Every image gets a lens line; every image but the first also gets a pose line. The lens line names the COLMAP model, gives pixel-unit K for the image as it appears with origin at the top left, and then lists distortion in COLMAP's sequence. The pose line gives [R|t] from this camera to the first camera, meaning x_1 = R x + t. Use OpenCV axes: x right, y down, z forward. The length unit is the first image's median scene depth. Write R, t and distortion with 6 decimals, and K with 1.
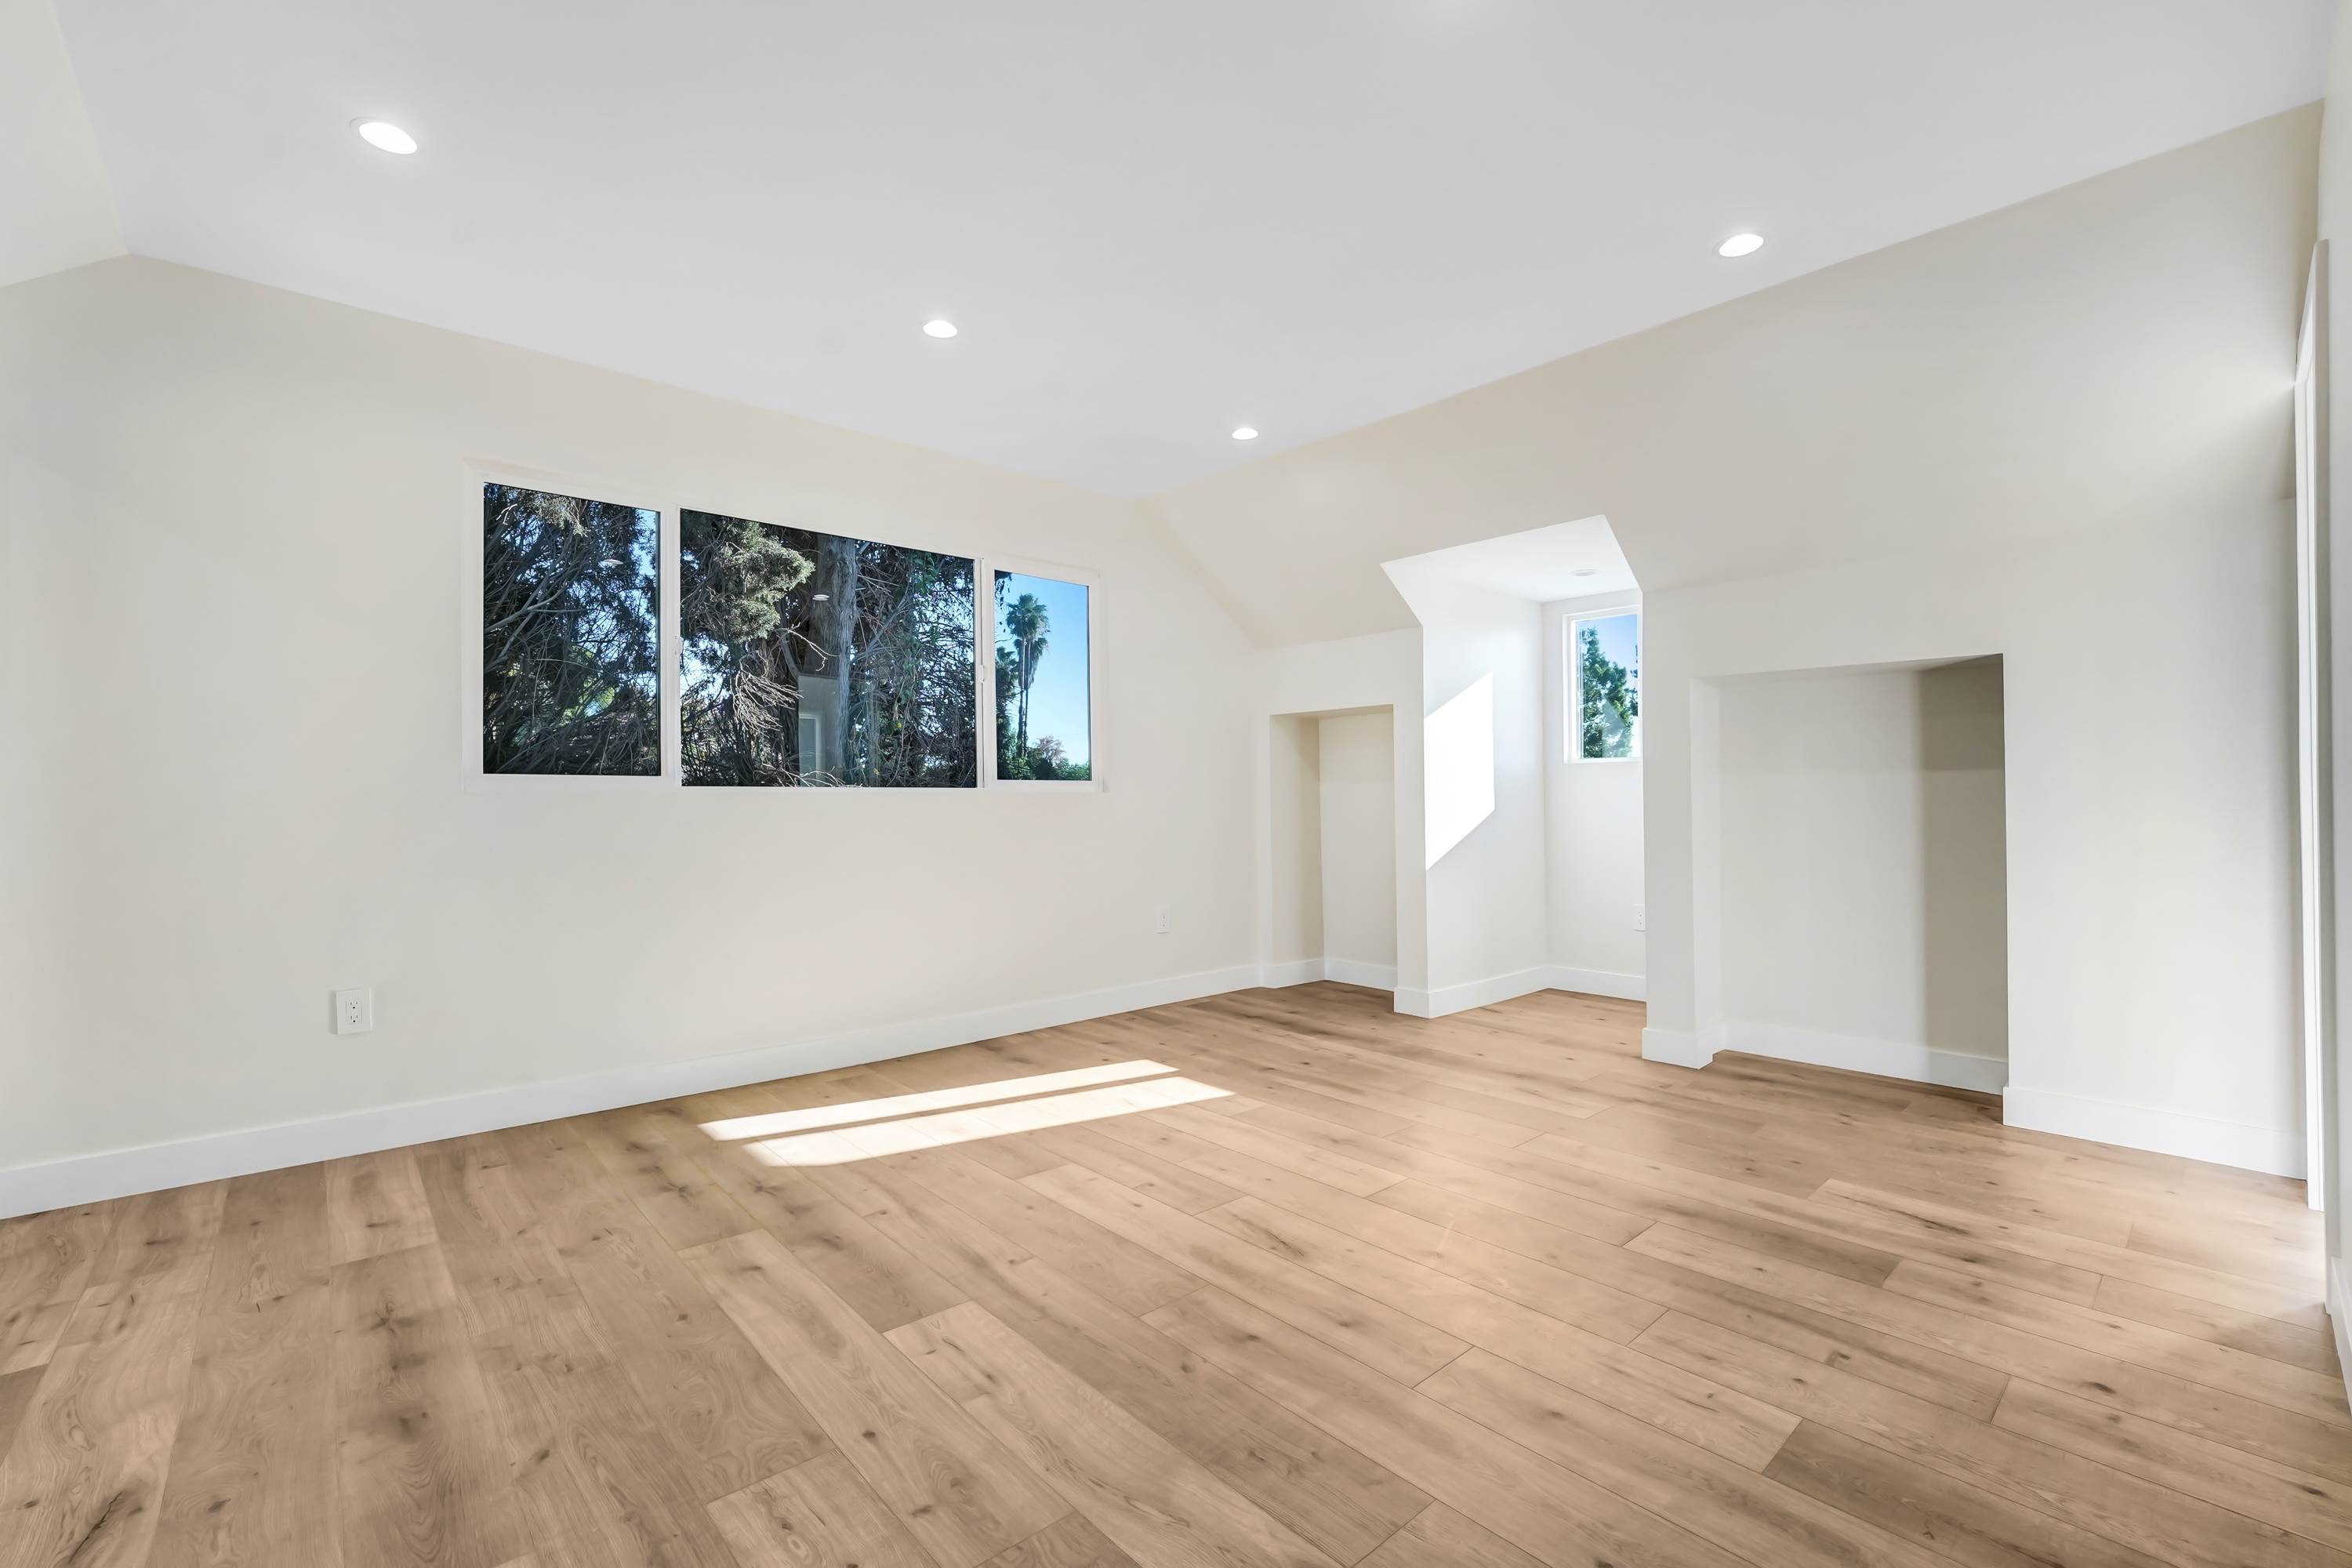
lens RADIAL K [[989.4, 0, 1170.1], [0, 989.4, 788.8], [0, 0, 1]] dist [-0.015192, -0.000056]
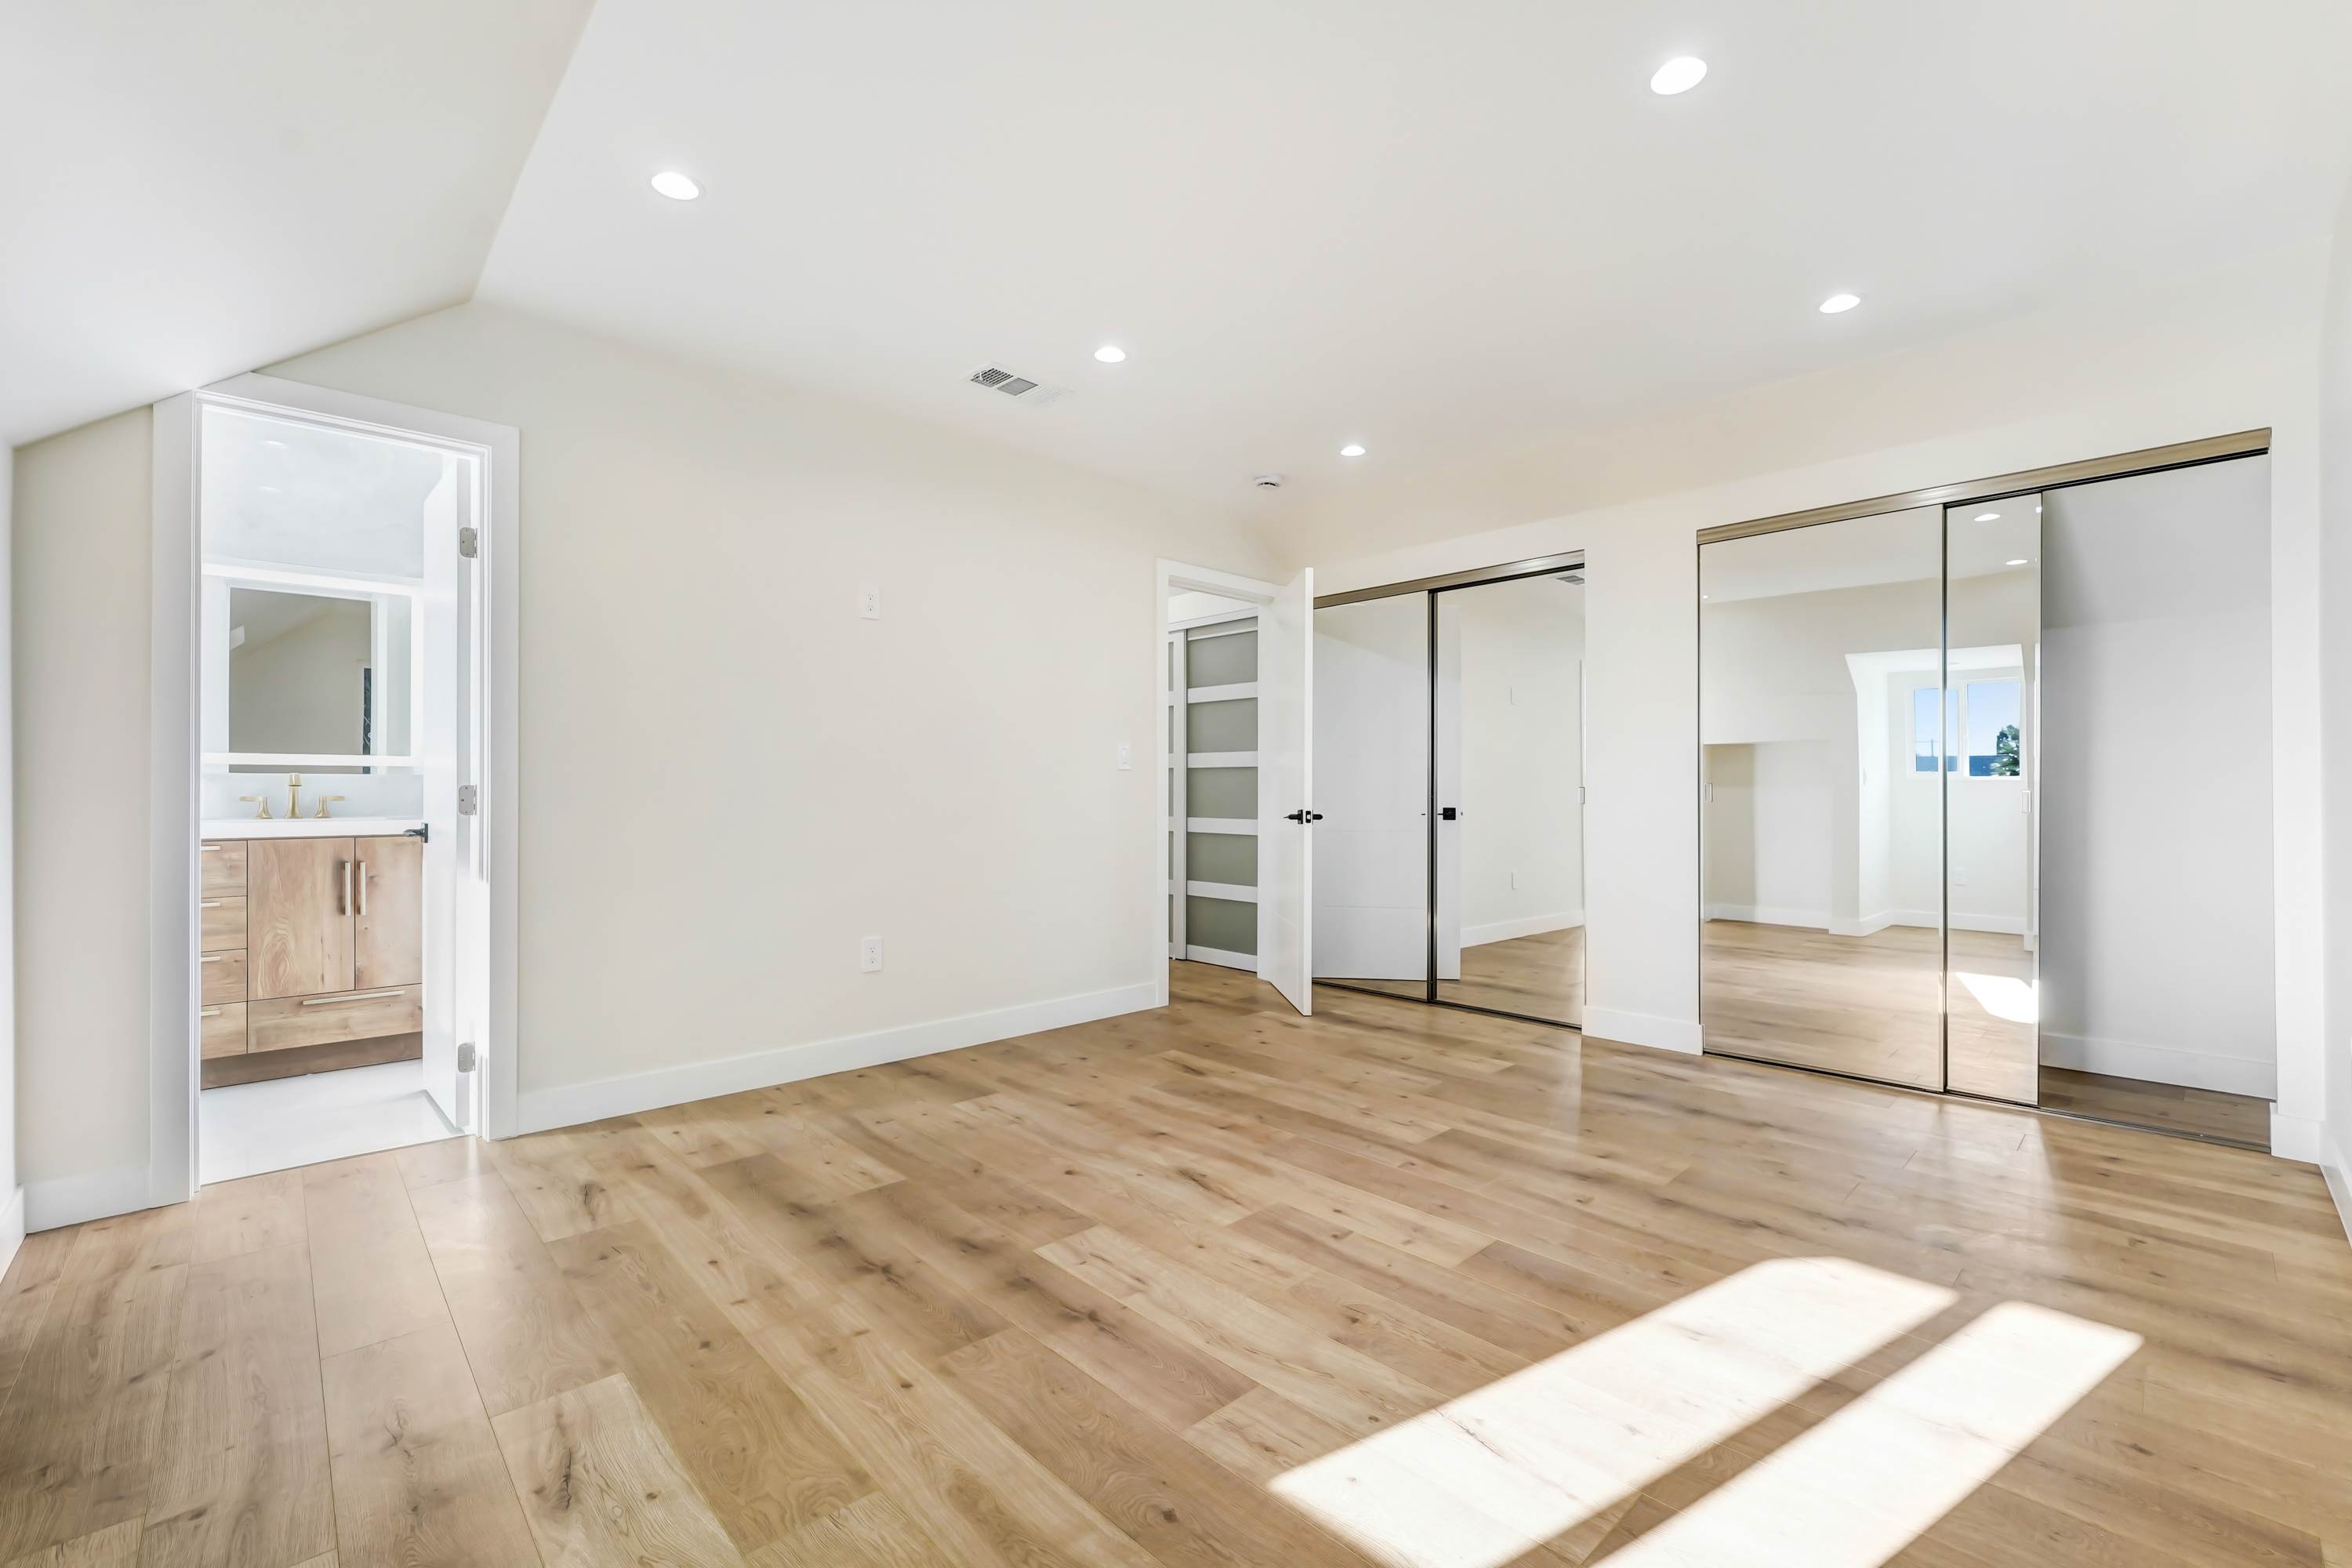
lens RADIAL K [[989.4, 0, 1157.9], [0, 989.4, 789.8], [0, 0, 1]] dist [-0.015192, -0.000056]
pose [[-0.999973, 0.000923, -0.007255, 0.169752], [0.001059, 0.999823, -0.018762, 0.022958], [0.007236, -0.018769, -0.999798, 2.205755]]
